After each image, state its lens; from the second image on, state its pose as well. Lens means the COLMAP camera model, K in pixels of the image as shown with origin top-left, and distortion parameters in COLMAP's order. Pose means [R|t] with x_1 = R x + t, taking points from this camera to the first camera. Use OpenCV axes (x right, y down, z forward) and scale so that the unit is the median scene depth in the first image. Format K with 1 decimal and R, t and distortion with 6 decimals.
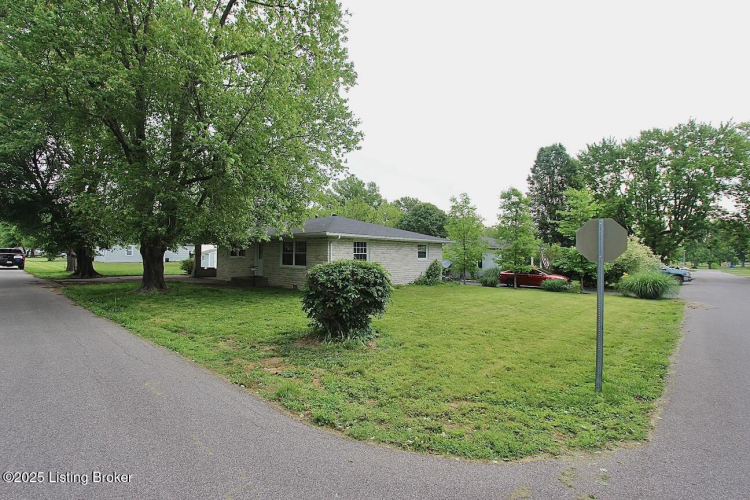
lens RADIAL K [[344.6, 0, 373.1], [0, 344.6, 251.5], [0, 0, 1]] dist [-0.011572, 0.000296]
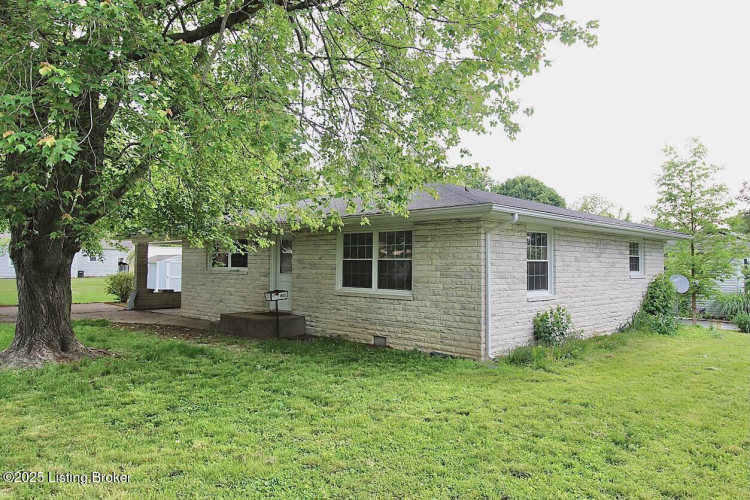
lens RADIAL K [[538.6, 0, 376.0], [0, 538.6, 250.9], [0, 0, 1]] dist [-0.005124, -0.000386]
pose [[0.999224, 0.001224, -0.039357, -0.179342], [-0.001984, 0.999812, -0.019267, 0.006460], [0.039326, 0.019330, 0.999039, 0.300653]]
